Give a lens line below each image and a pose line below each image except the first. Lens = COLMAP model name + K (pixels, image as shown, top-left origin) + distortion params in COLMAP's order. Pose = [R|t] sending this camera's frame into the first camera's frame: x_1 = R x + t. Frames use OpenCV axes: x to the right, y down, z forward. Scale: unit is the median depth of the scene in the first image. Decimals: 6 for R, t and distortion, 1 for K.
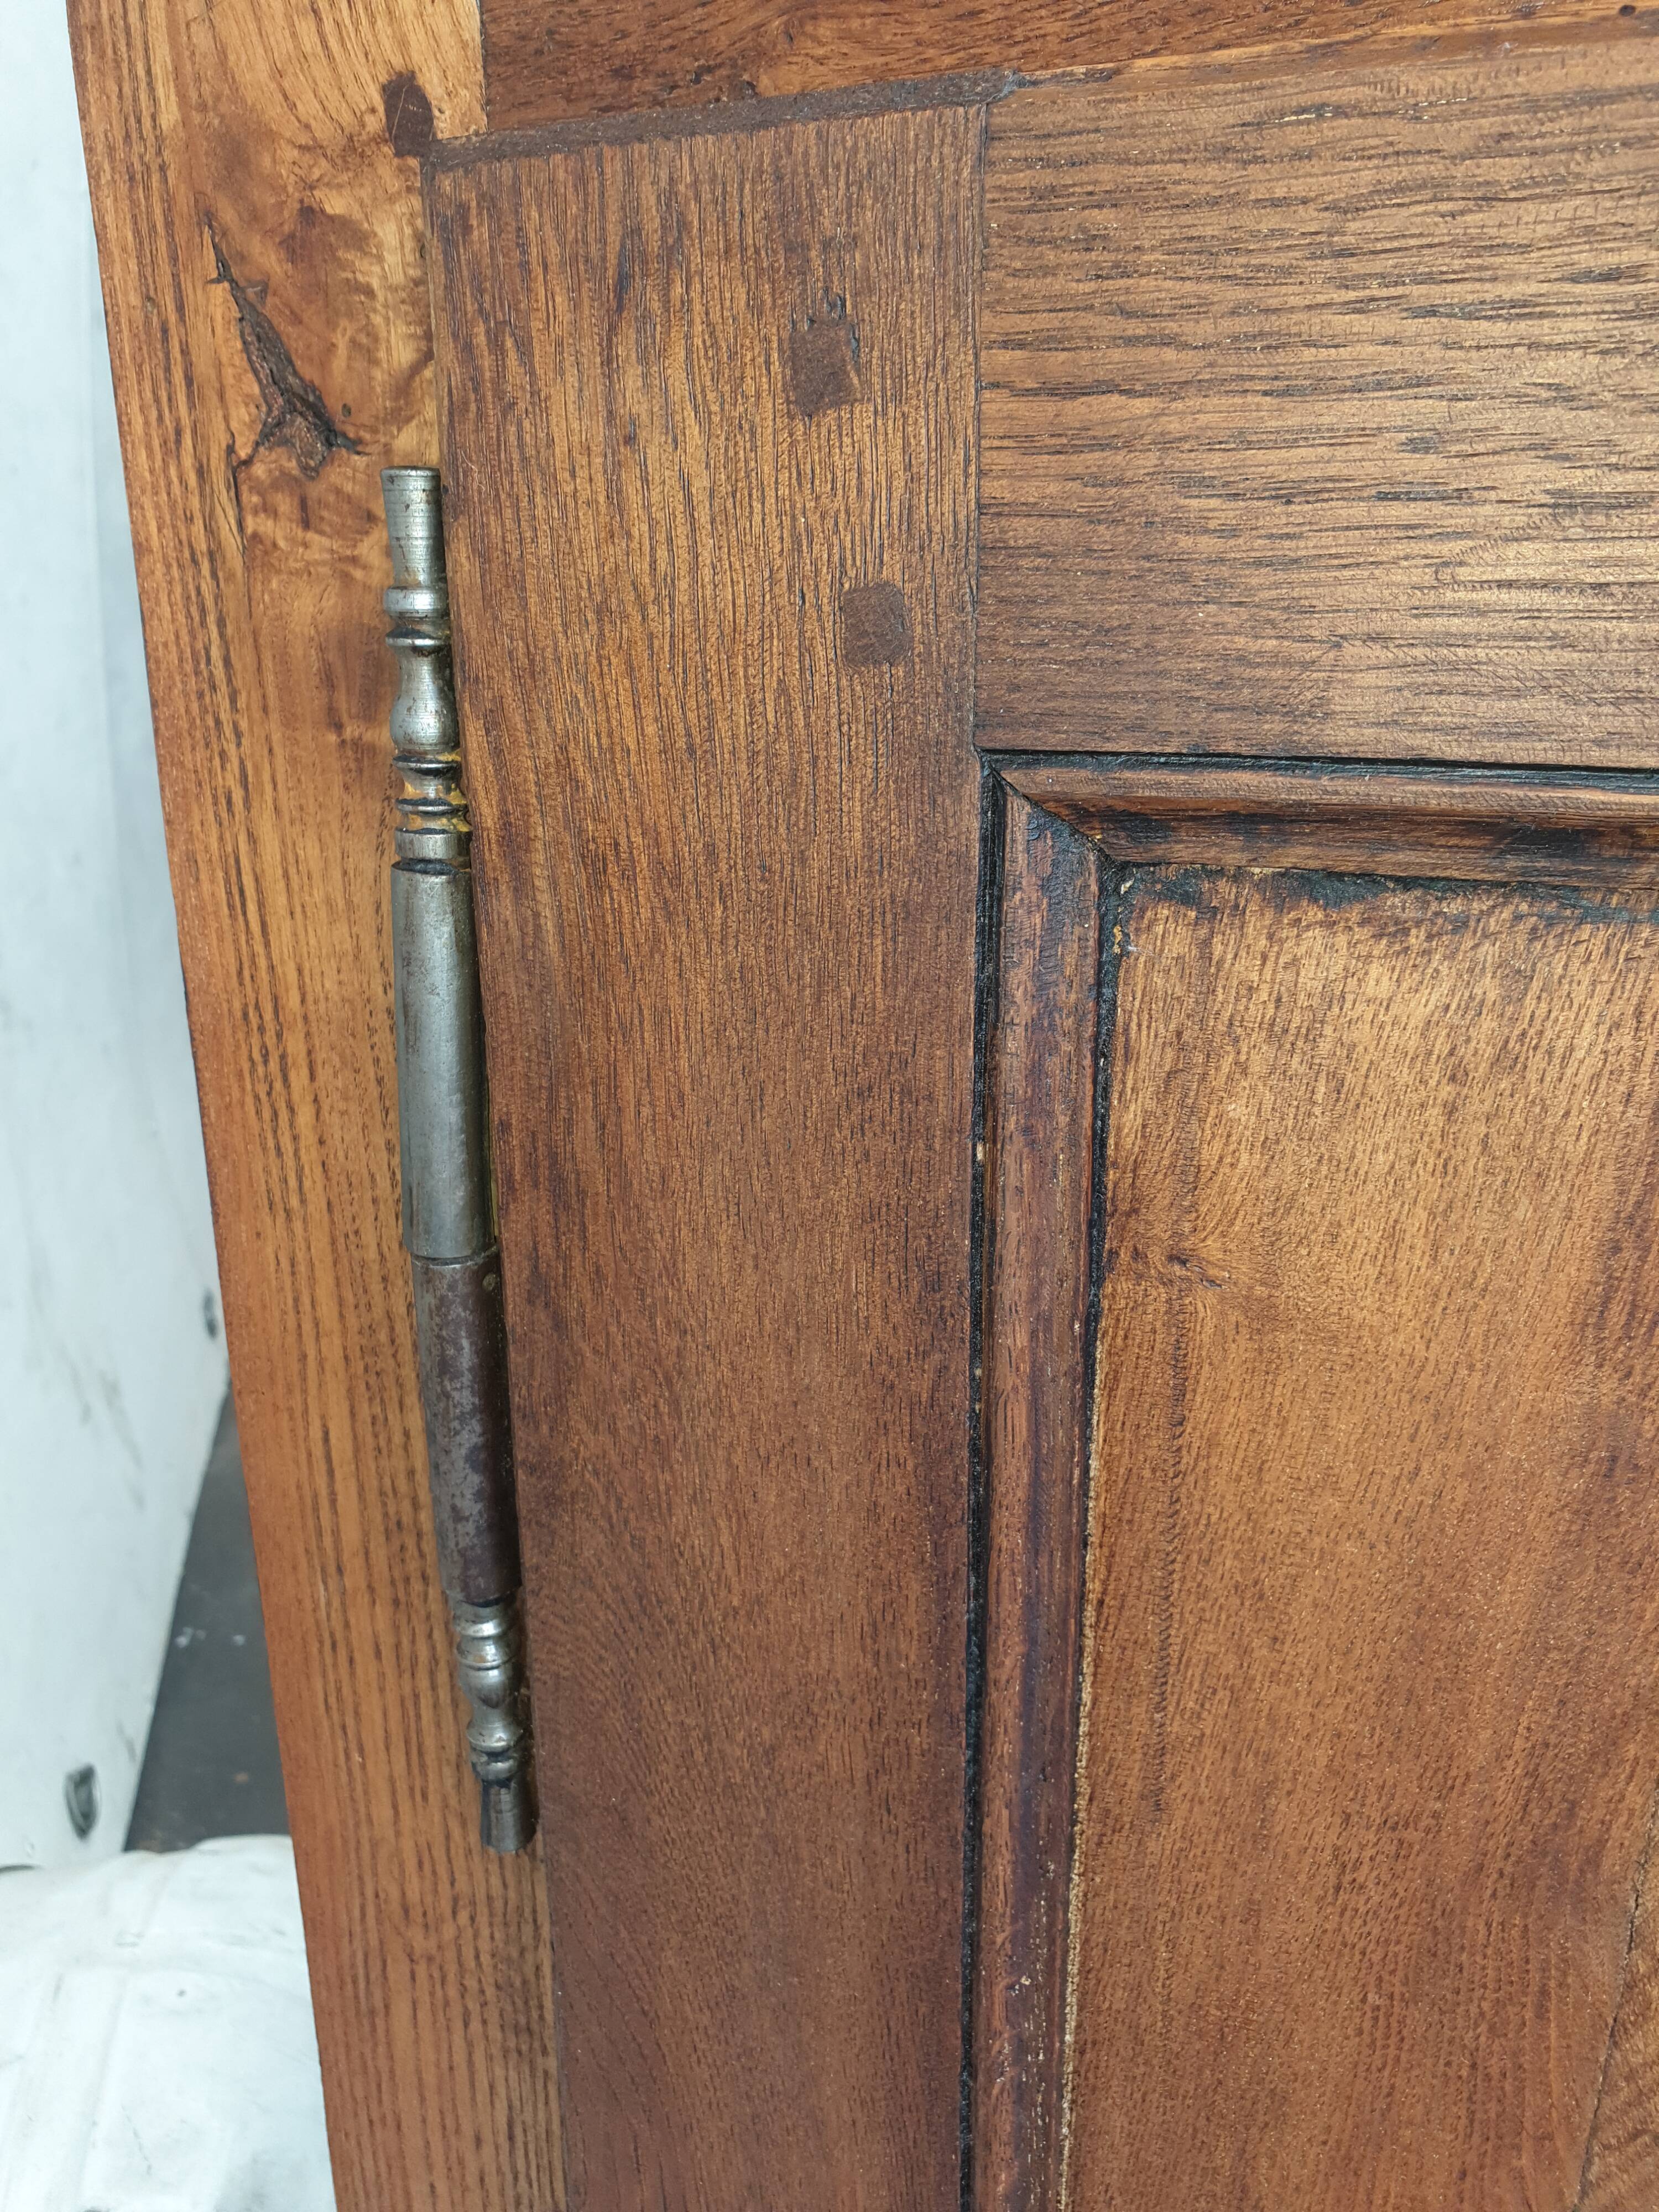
lens RADIAL K [[1708.1, 0, 829.5], [0, 1708.1, 1106.0], [0, 0, 1]] dist [0.006460, 0.004731]
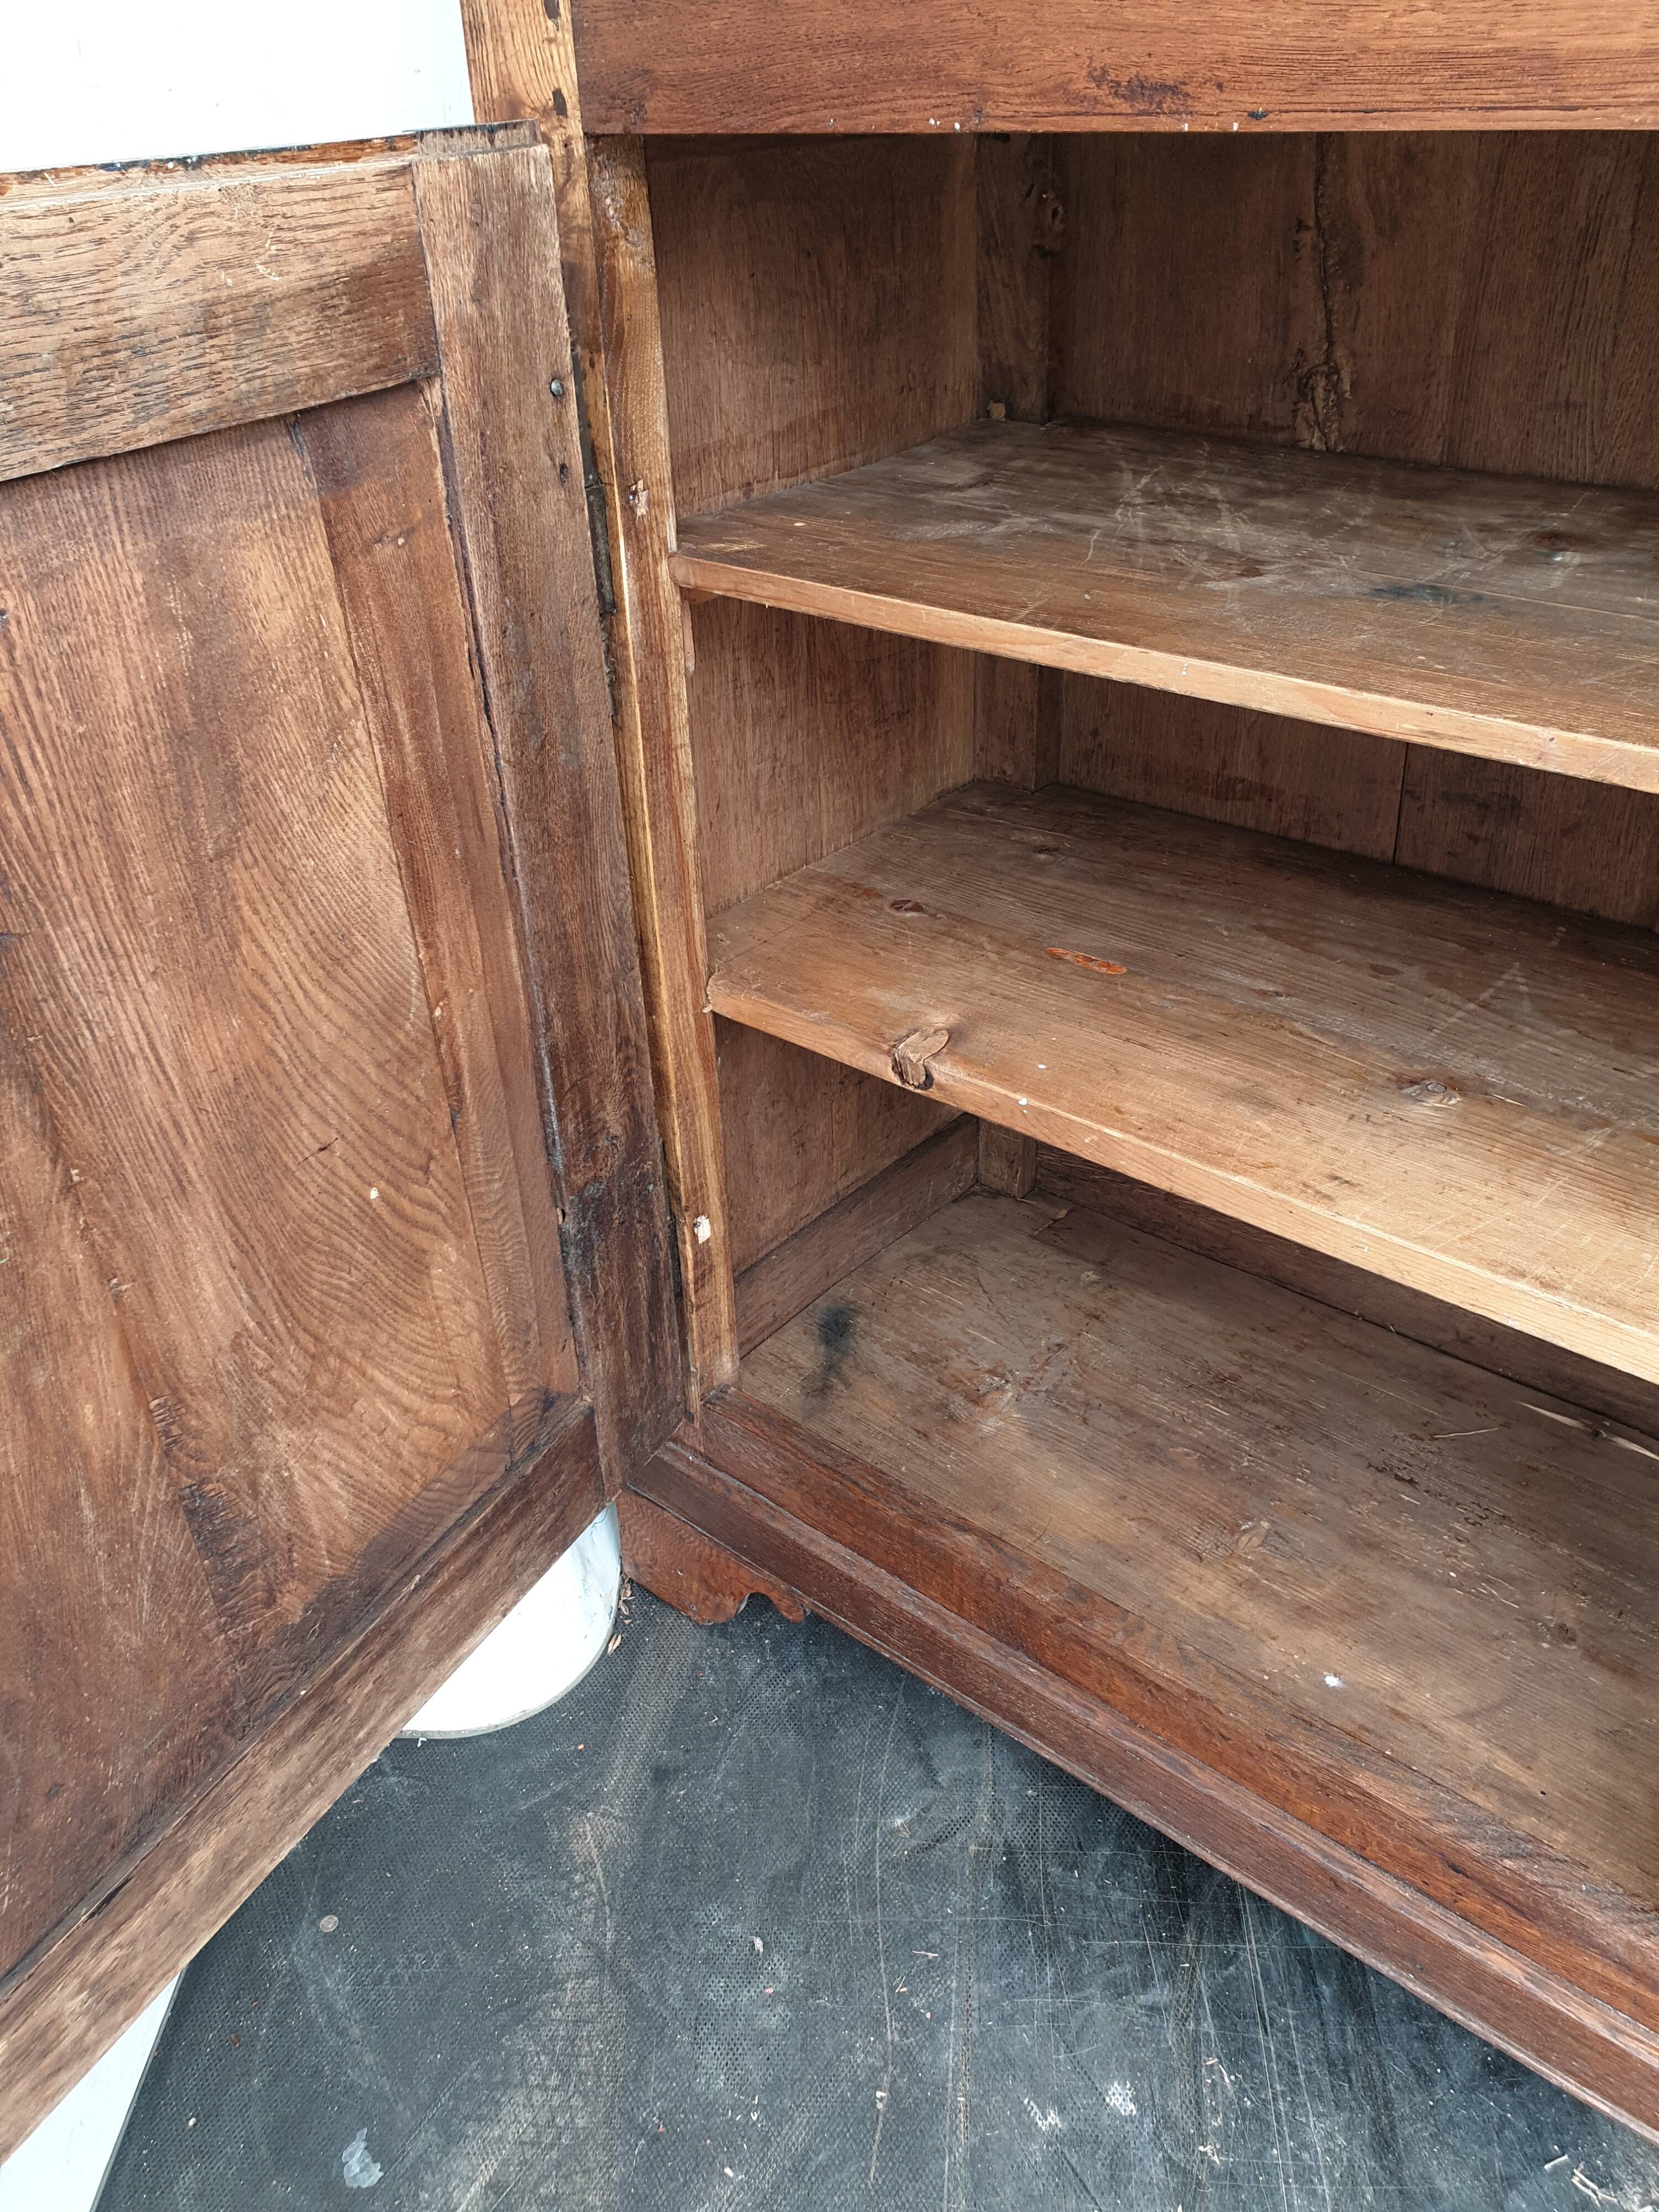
lens RADIAL K [[1752.5, 0, 820.4], [0, 1752.5, 1102.9], [0, 0, 1]] dist [0.005800, 0.003701]
pose [[0.953842, 0.131355, -0.270060, 1.295755], [-0.065448, 0.968577, 0.239948, 0.383758], [0.293092, -0.211198, 0.932466, -2.204739]]
